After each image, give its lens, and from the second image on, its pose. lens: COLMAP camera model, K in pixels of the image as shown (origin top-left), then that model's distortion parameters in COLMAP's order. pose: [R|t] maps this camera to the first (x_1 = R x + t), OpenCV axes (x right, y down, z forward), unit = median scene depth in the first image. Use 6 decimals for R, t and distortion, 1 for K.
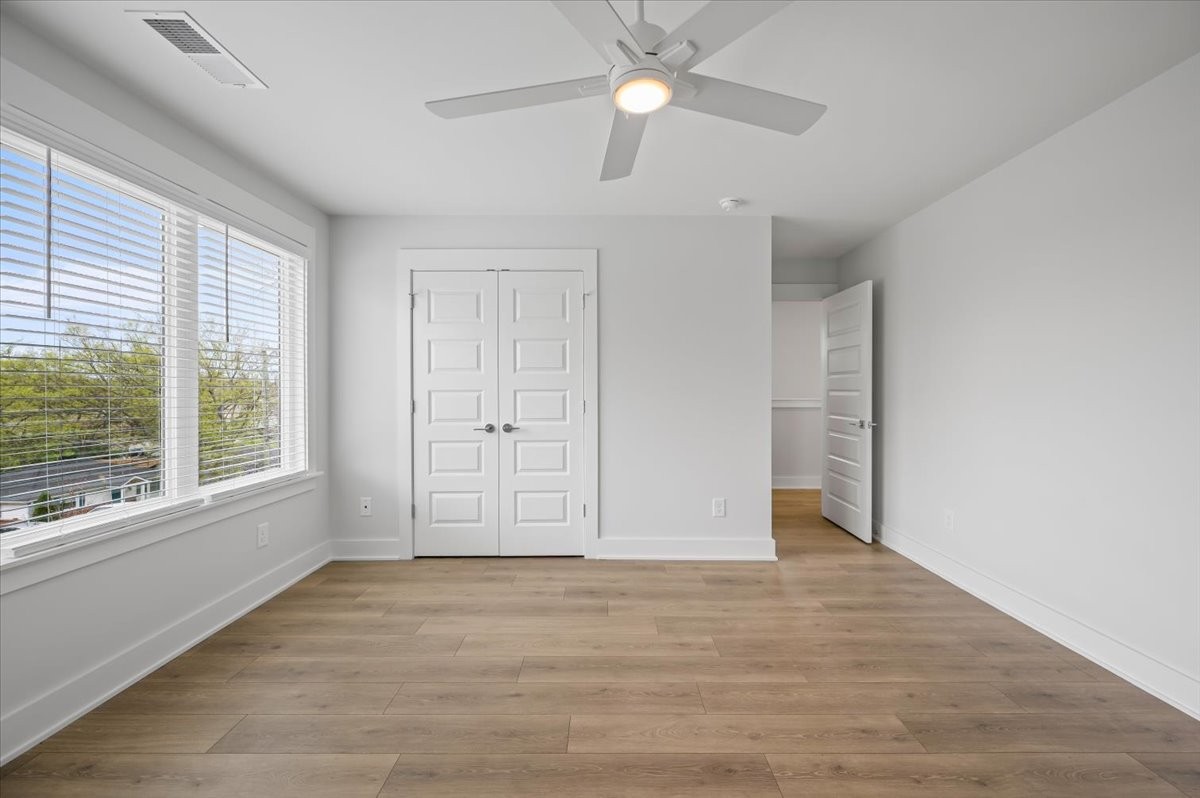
lens RADIAL K [[476.5, 0, 604.3], [0, 476.5, 393.1], [0, 0, 1]] dist [-0.000352, -0.000142]
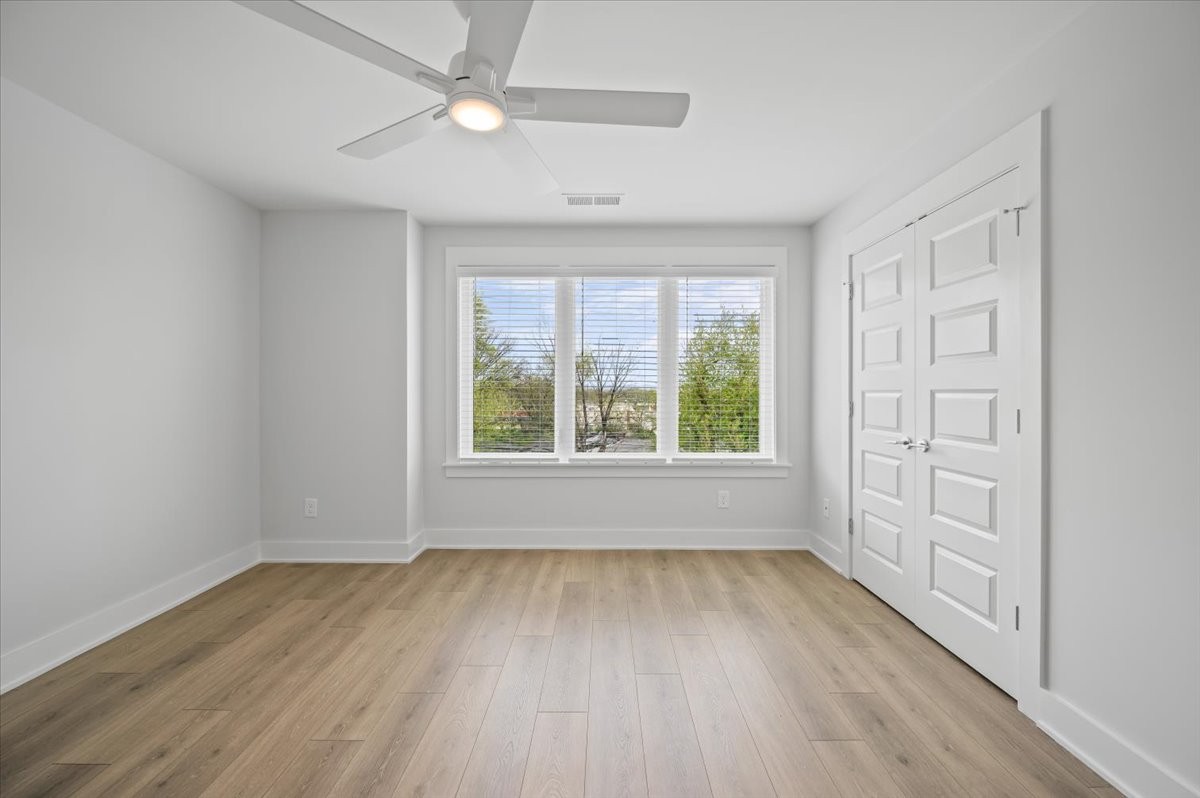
lens RADIAL K [[476.5, 0, 604.3], [0, 476.5, 393.1], [0, 0, 1]] dist [-0.000352, -0.000142]
pose [[0.001358, 0.009541, -0.999954, 0.544086], [-0.007501, 0.999926, 0.009531, -0.006183], [0.999971, 0.007488, 0.001429, 0.600495]]
